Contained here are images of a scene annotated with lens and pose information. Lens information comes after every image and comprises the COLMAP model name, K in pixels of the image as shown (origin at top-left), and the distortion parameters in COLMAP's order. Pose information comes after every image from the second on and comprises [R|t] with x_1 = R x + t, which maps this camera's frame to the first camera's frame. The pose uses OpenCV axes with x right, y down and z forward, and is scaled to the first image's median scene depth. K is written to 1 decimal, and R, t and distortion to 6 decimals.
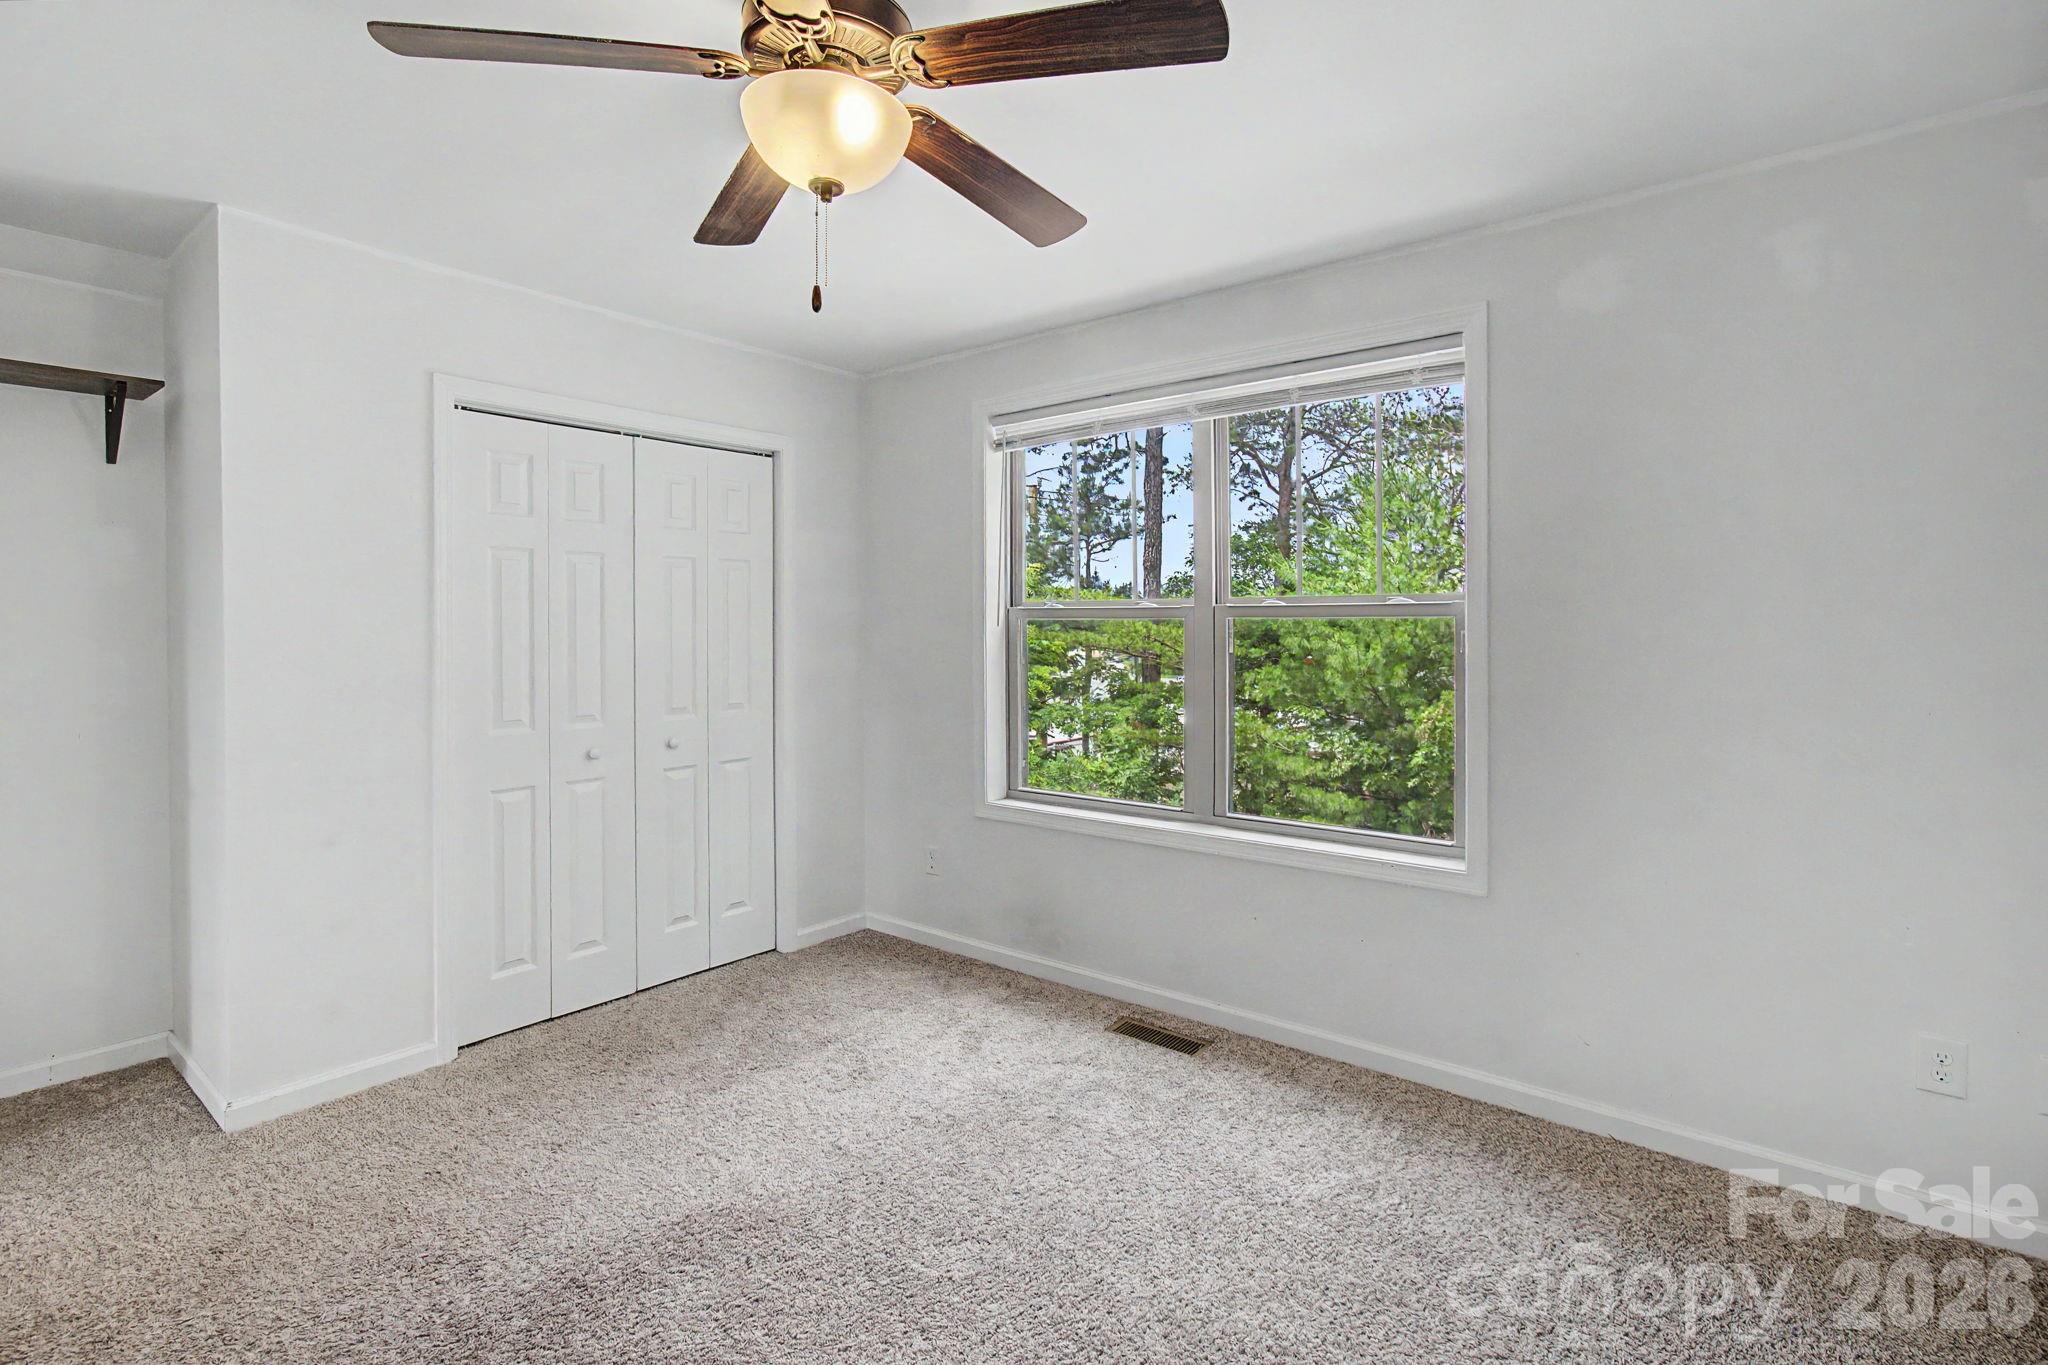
lens RADIAL K [[999.3, 0, 1027.2], [0, 999.3, 647.5], [0, 0, 1]] dist [0.000783, 0.008310]
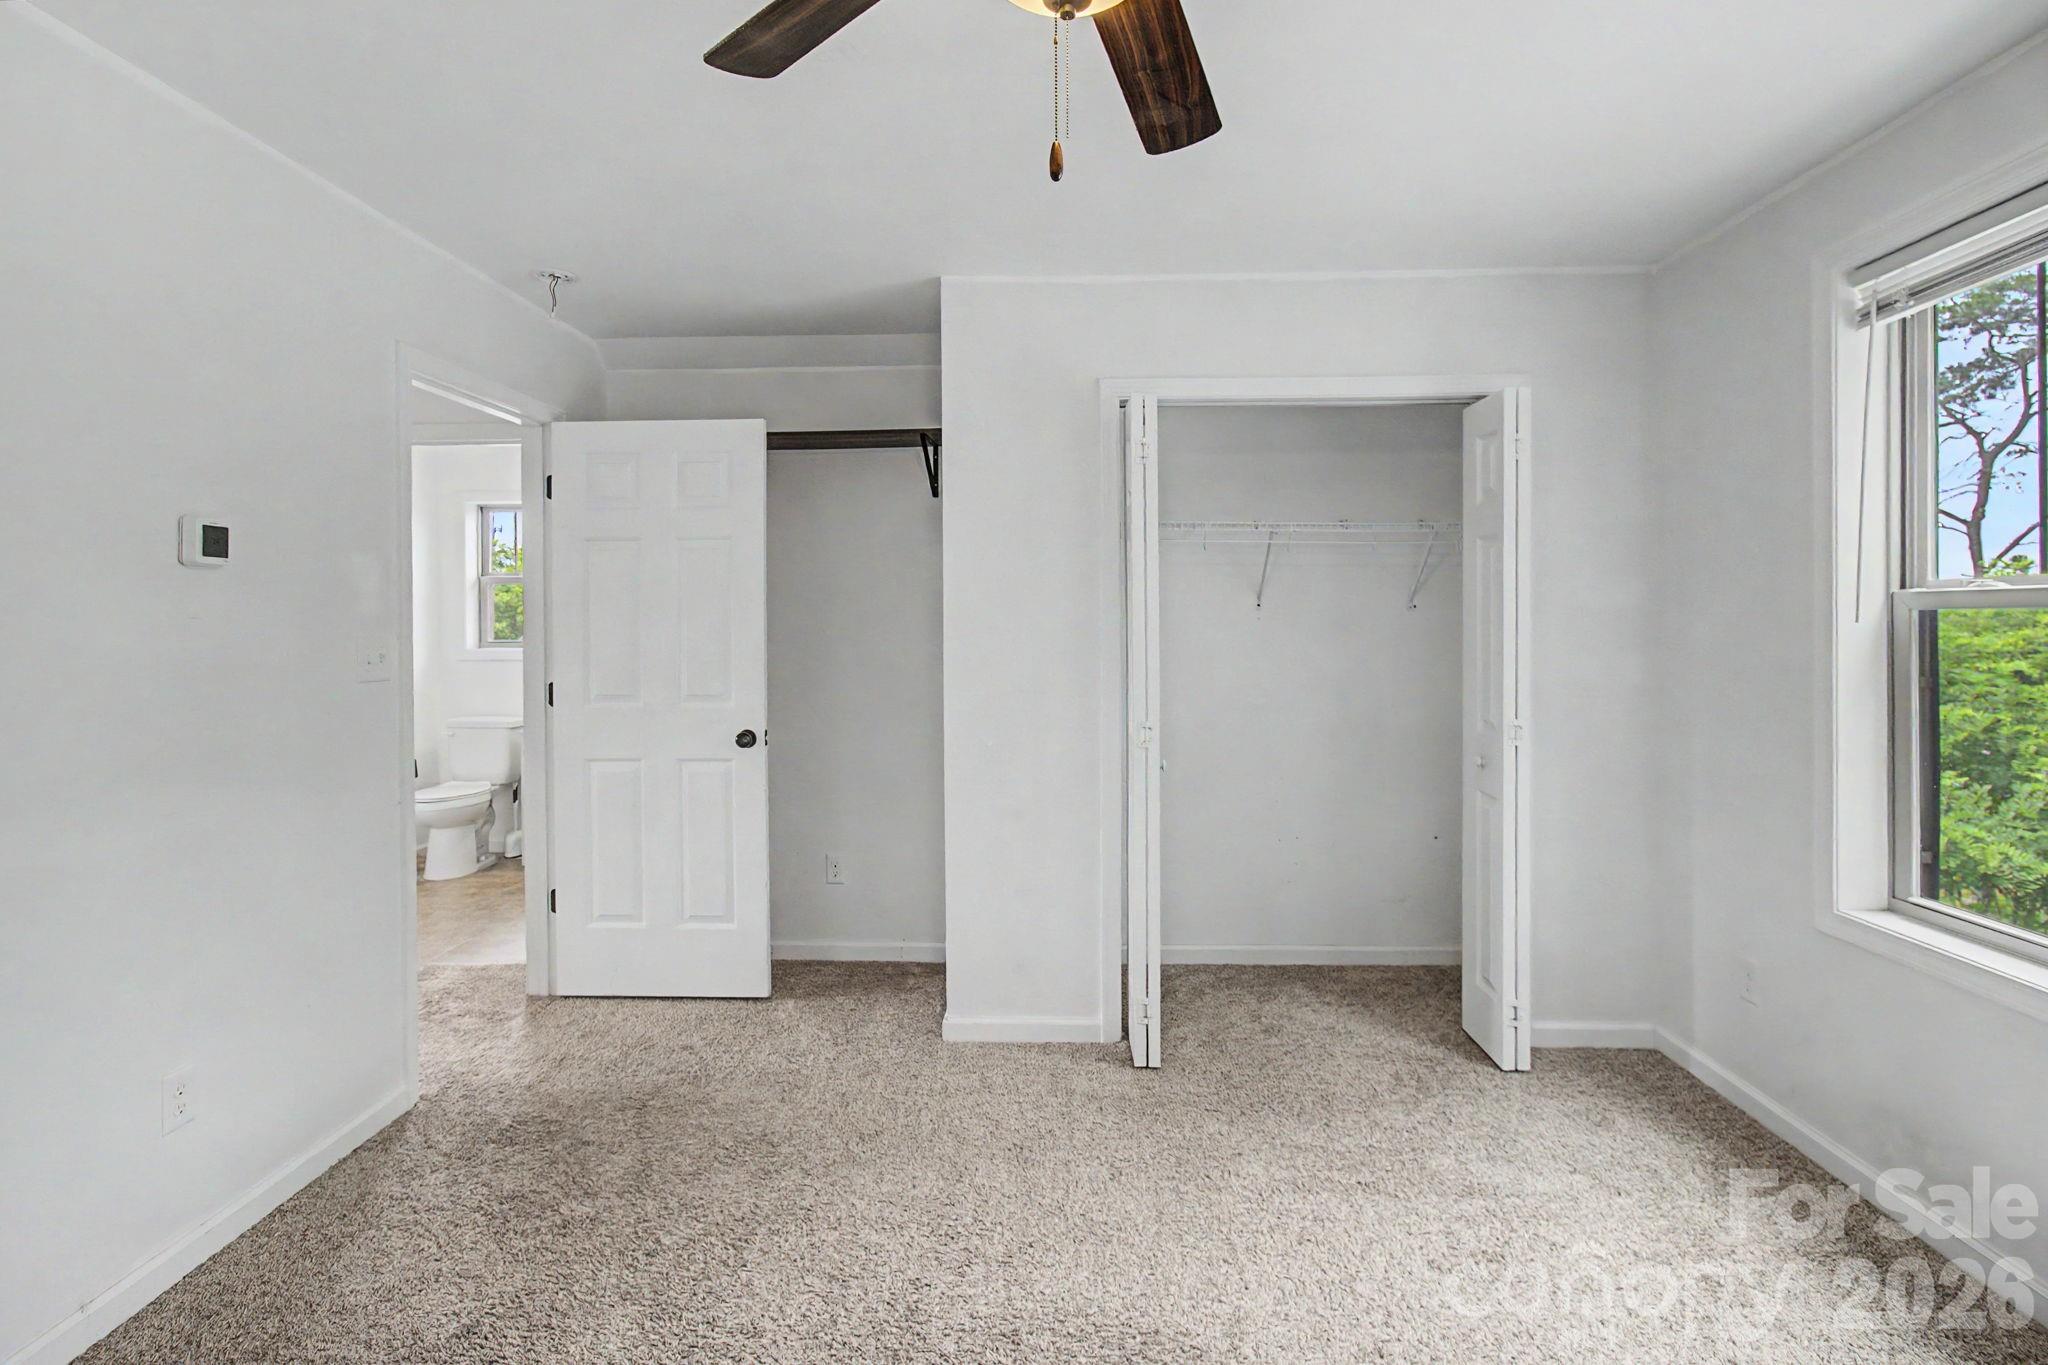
lens RADIAL K [[996.1, 0, 1018.3], [0, 996.1, 630.0], [0, 0, 1]] dist [0.000051, -0.000102]
pose [[0.591869, 0.003698, -0.806026, 0.194026], [-0.014697, 0.999873, -0.006204, -0.004616], [0.805900, 0.015519, 0.591848, 0.310046]]
